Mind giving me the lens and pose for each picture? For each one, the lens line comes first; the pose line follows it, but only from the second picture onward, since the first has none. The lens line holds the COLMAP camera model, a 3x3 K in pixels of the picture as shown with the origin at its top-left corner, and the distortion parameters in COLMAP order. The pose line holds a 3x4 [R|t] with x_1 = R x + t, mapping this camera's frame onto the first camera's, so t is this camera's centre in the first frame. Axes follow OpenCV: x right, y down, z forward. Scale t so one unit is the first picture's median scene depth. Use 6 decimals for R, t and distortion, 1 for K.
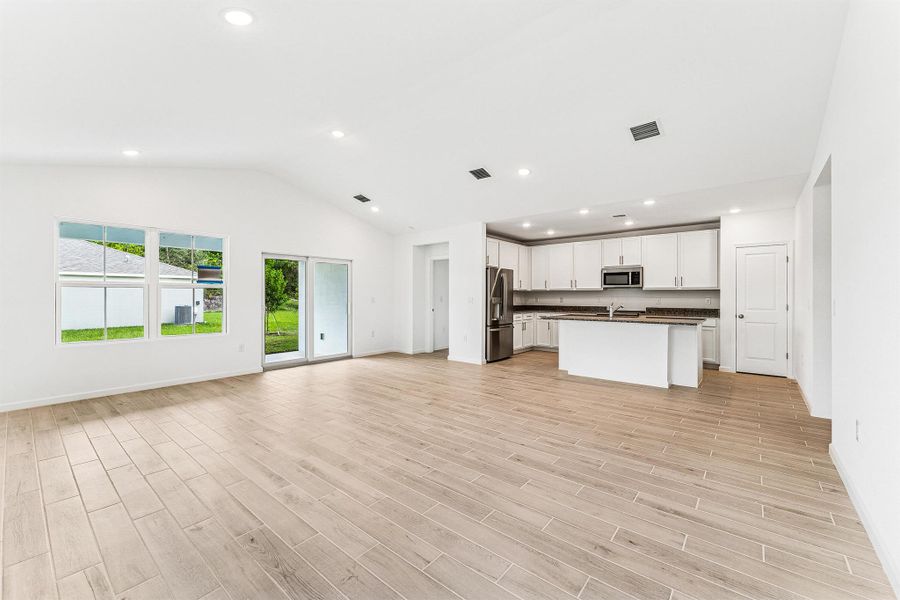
lens RADIAL K [[362.9, 0, 449.6], [0, 362.9, 298.4], [0, 0, 1]] dist [0.006571, -0.000343]
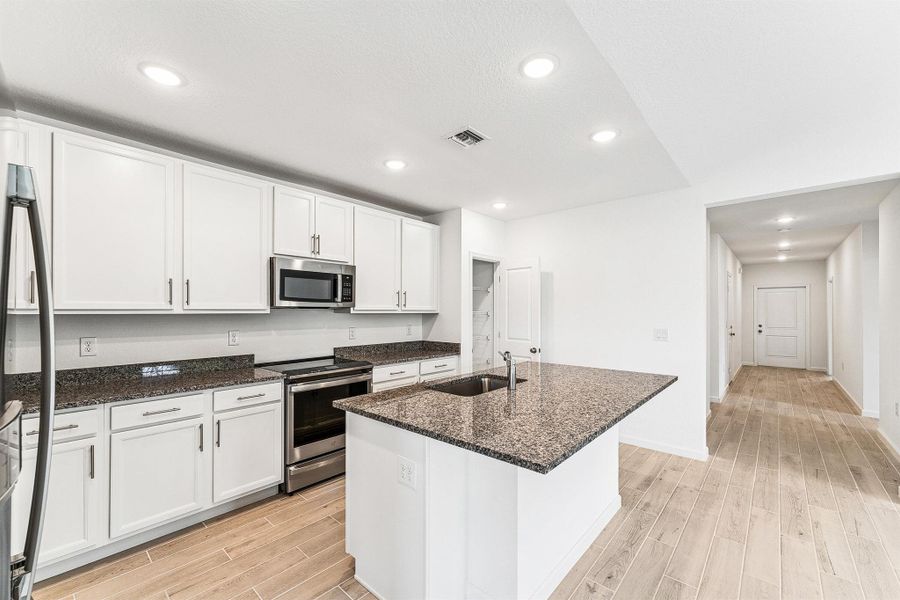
lens RADIAL K [[362.9, 0, 446.2], [0, 362.9, 311.6], [0, 0, 1]] dist [0.006571, -0.000343]
pose [[0.037643, -0.000993, 0.999291, 0.046673], [0.008994, 0.999959, 0.000655, -0.023505], [-0.999251, 0.008963, 0.037650, 0.822819]]
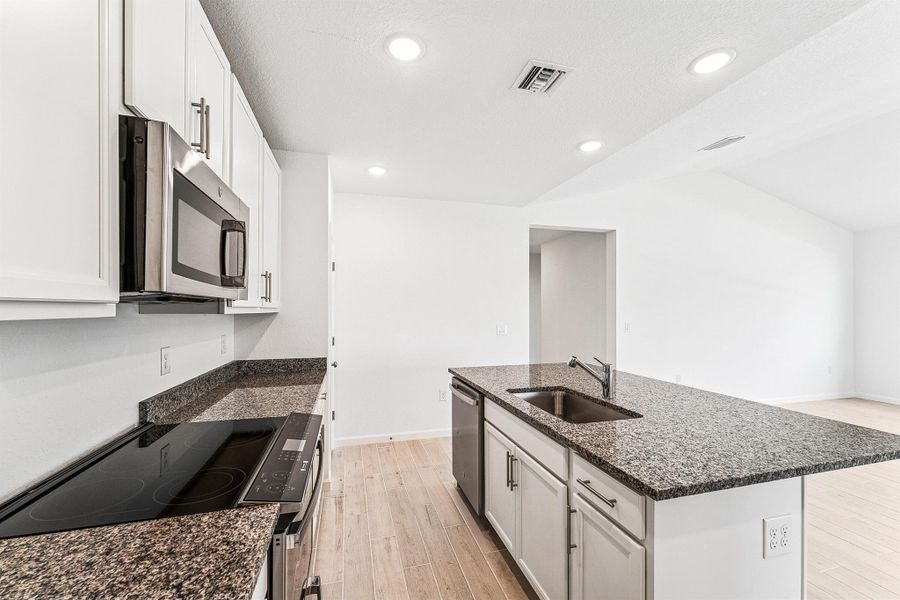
lens RADIAL K [[362.9, 0, 445.2], [0, 362.9, 306.3], [0, 0, 1]] dist [0.006571, -0.000343]
pose [[-0.818620, 0.009637, 0.574255, 0.292327], [0.010371, 0.999944, -0.001997, -0.024819], [-0.574242, 0.004321, -0.818674, 1.062484]]
